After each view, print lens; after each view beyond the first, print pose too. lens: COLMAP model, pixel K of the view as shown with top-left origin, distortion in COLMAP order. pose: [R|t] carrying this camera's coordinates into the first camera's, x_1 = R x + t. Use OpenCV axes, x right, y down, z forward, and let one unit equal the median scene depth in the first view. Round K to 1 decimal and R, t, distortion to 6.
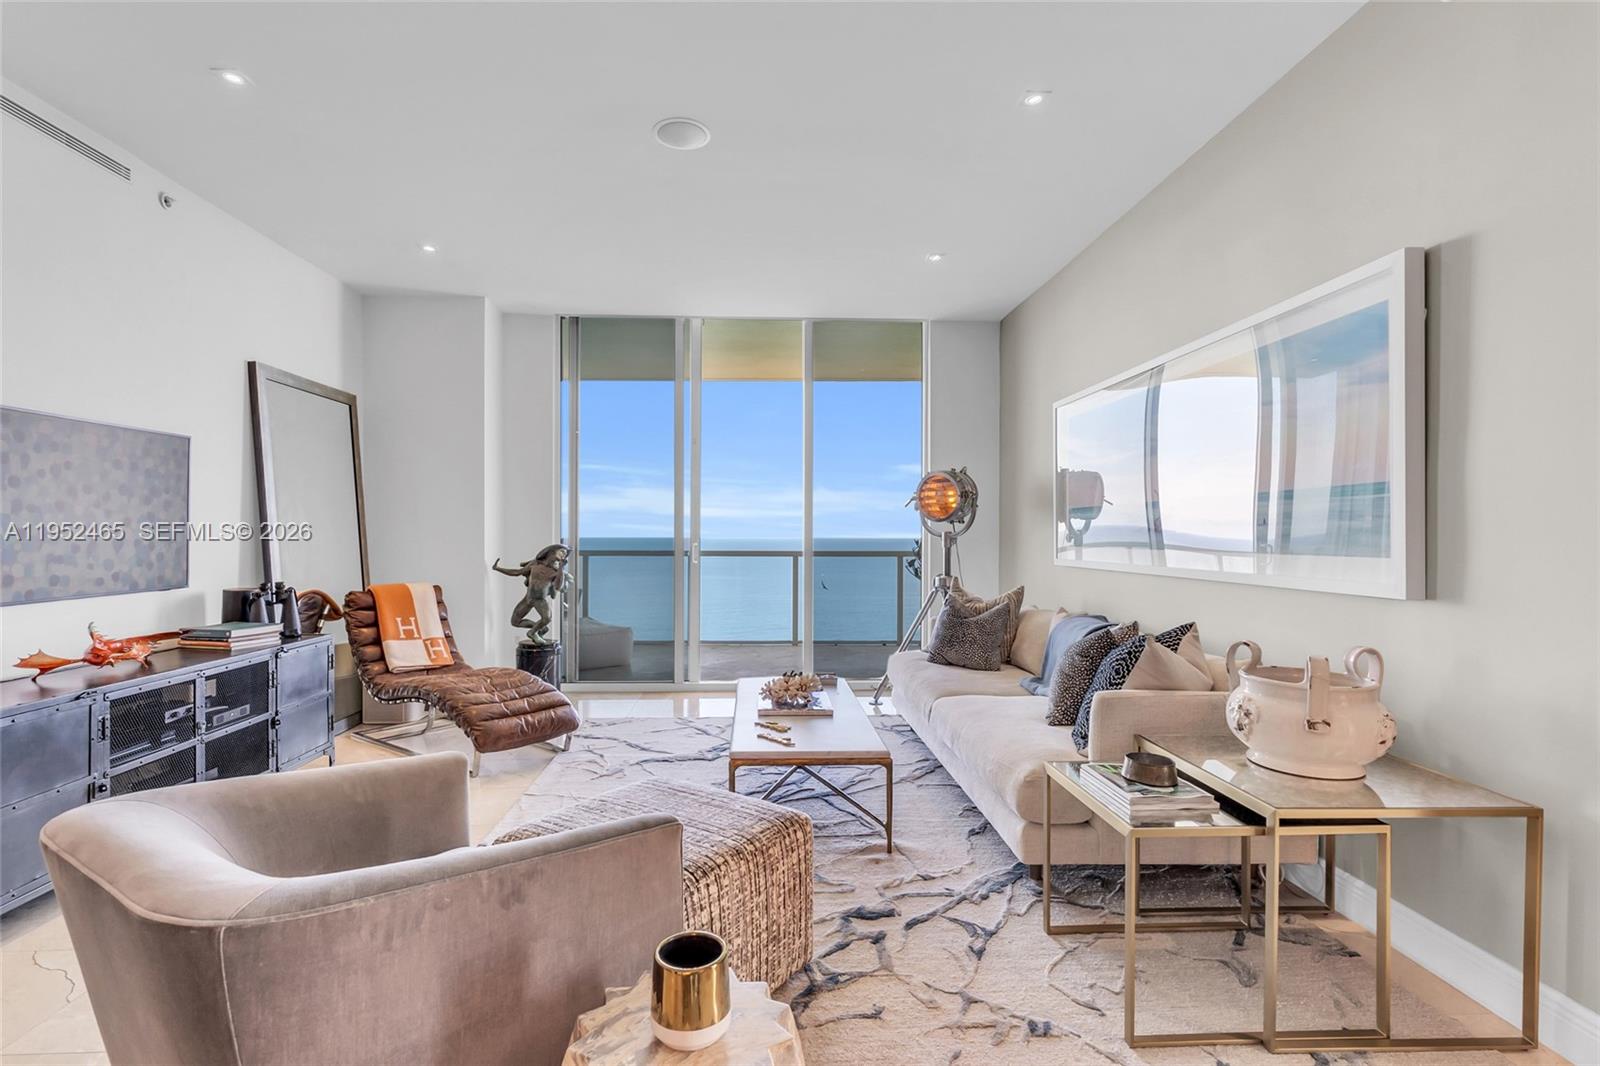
lens RADIAL K [[759.3, 0, 788.2], [0, 759.3, 539.8], [0, 0, 1]] dist [0.001237, -0.000071]
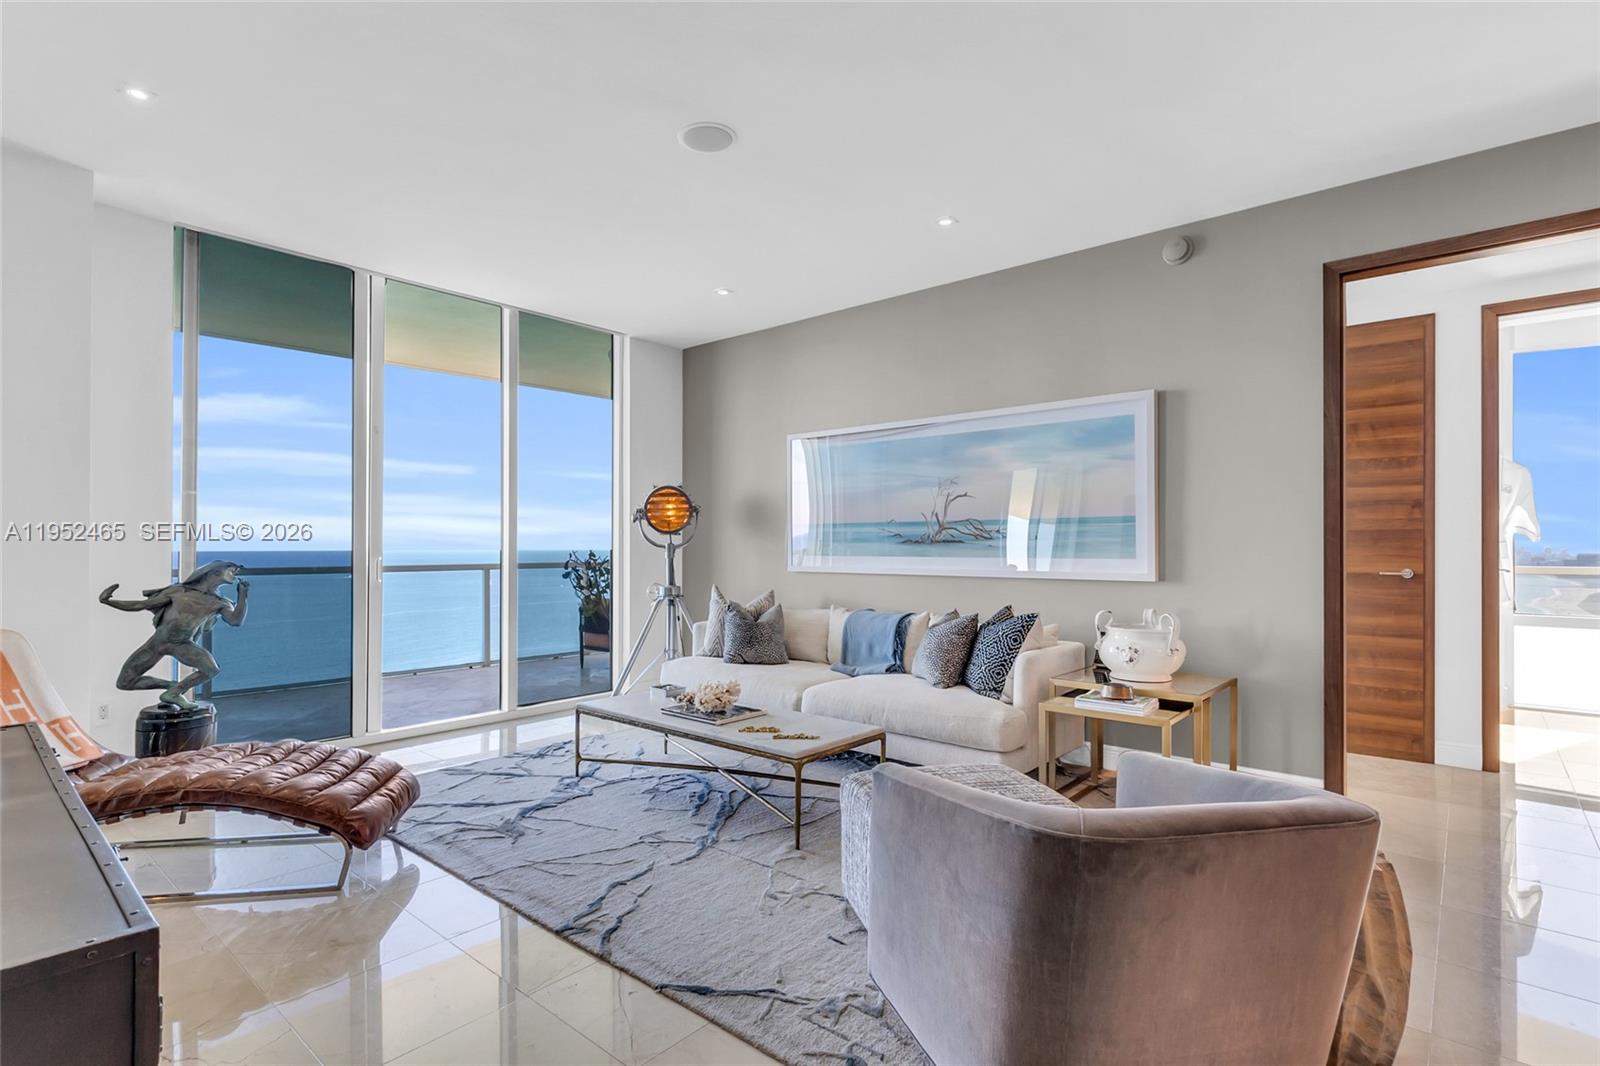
lens RADIAL K [[783.3, 0, 791.3], [0, 783.3, 542.2], [0, 0, 1]] dist [0.001000, 0.000089]
pose [[0.690595, 0.001552, 0.723240, -0.600651], [0.006017, 0.999951, -0.007892, -0.003284], [-0.723216, 0.009802, 0.690552, 0.171856]]
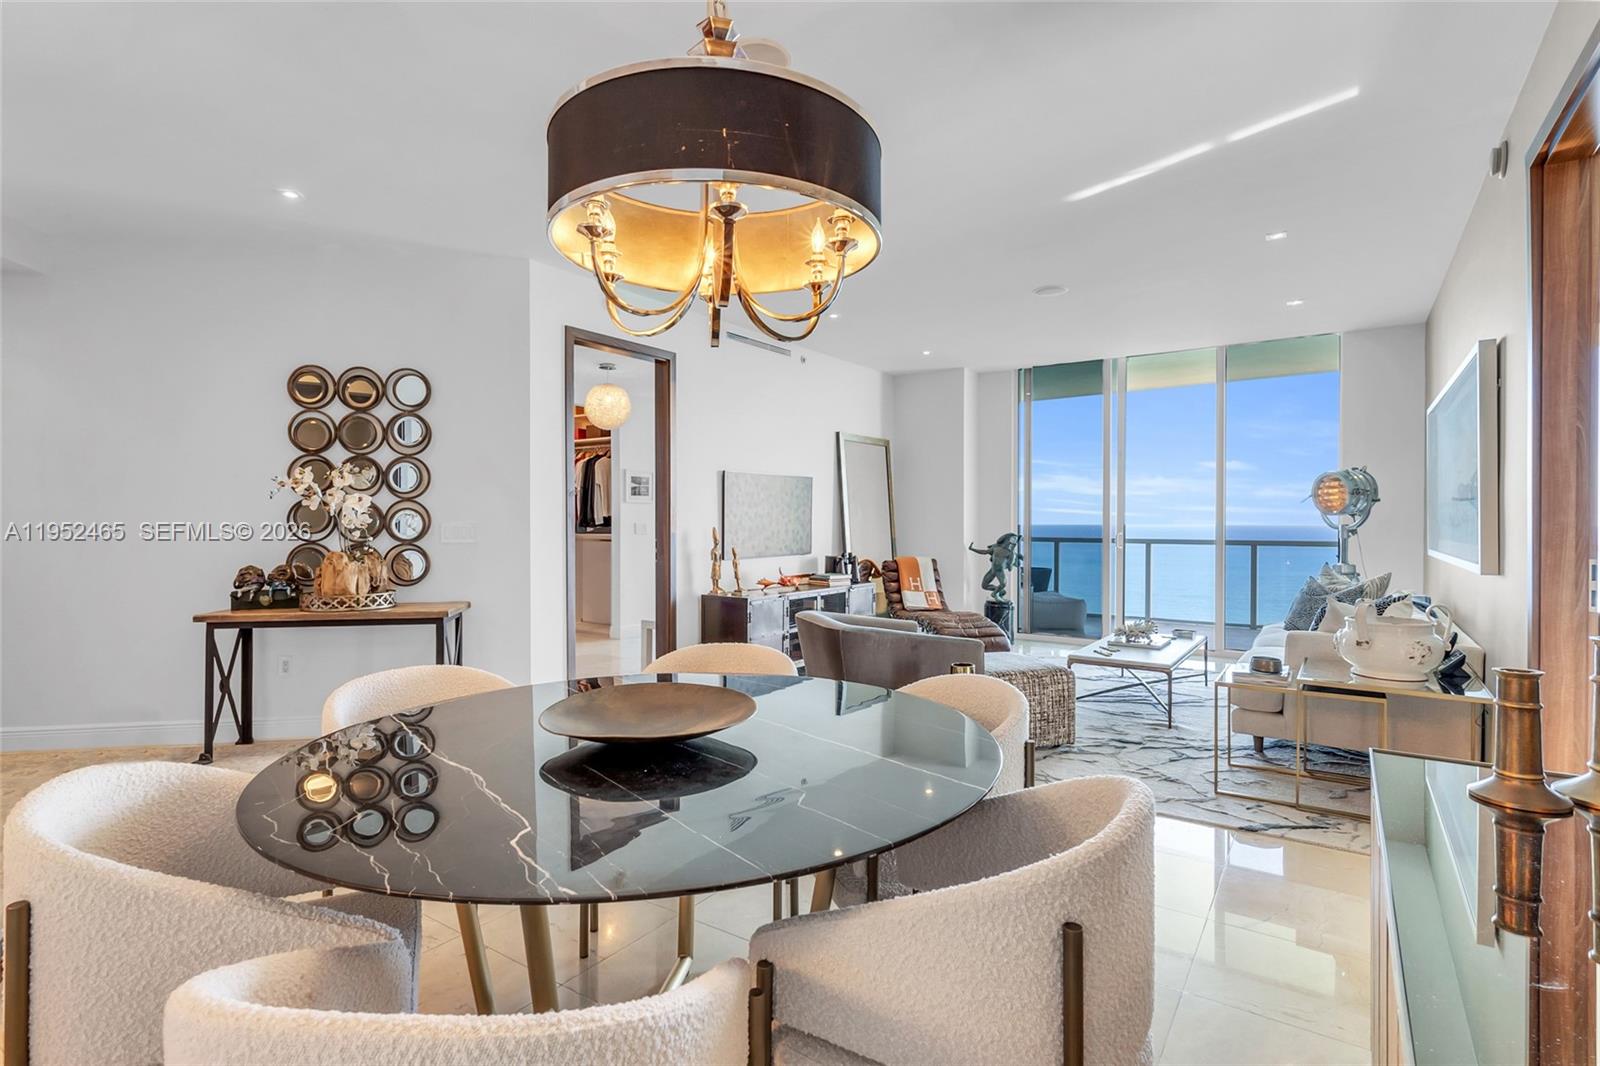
lens RADIAL K [[792.1, 0, 806.6], [0, 792.1, 534.0], [0, 0, 1]] dist [0.005119, 0.000600]
pose [[0.801772, 0.008048, -0.597576, 0.363761], [-0.002839, 0.999949, 0.009658, -0.007186], [0.597623, -0.006047, 0.801754, -0.557704]]
